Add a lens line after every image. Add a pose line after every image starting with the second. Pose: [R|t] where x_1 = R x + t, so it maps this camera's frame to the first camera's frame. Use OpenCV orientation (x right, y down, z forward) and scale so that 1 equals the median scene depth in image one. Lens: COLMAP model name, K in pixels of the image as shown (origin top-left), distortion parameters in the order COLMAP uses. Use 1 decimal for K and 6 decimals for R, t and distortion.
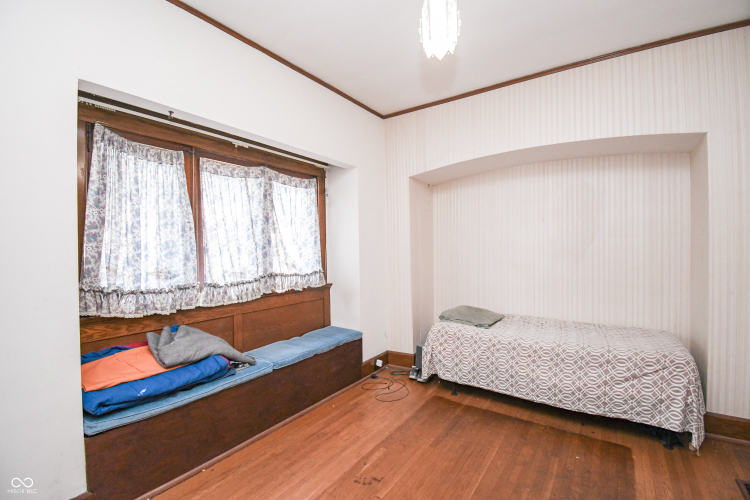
lens RADIAL K [[331.4, 0, 378.6], [0, 331.4, 249.6], [0, 0, 1]] dist [0.020207, -0.024657]
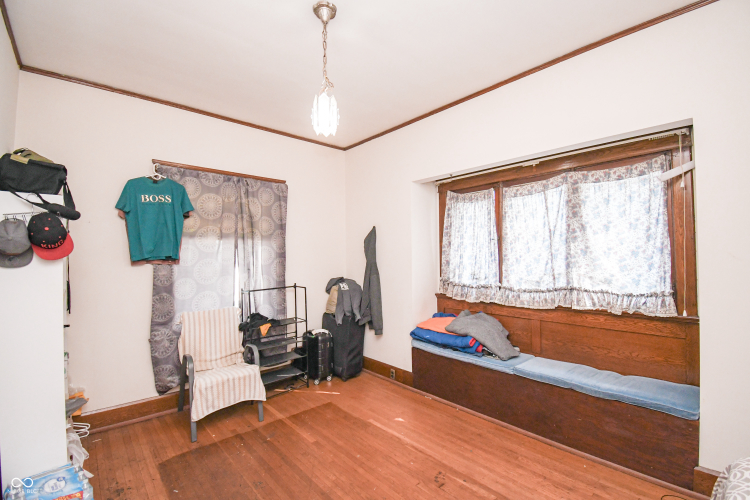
lens RADIAL K [[331.4, 0, 378.6], [0, 331.4, 249.6], [0, 0, 1]] dist [0.020207, -0.024657]
pose [[-0.223714, -0.008224, -0.974620, 0.782540], [0.007868, 0.999917, -0.010244, -0.027522], [0.974623, -0.009960, -0.223631, 0.776457]]
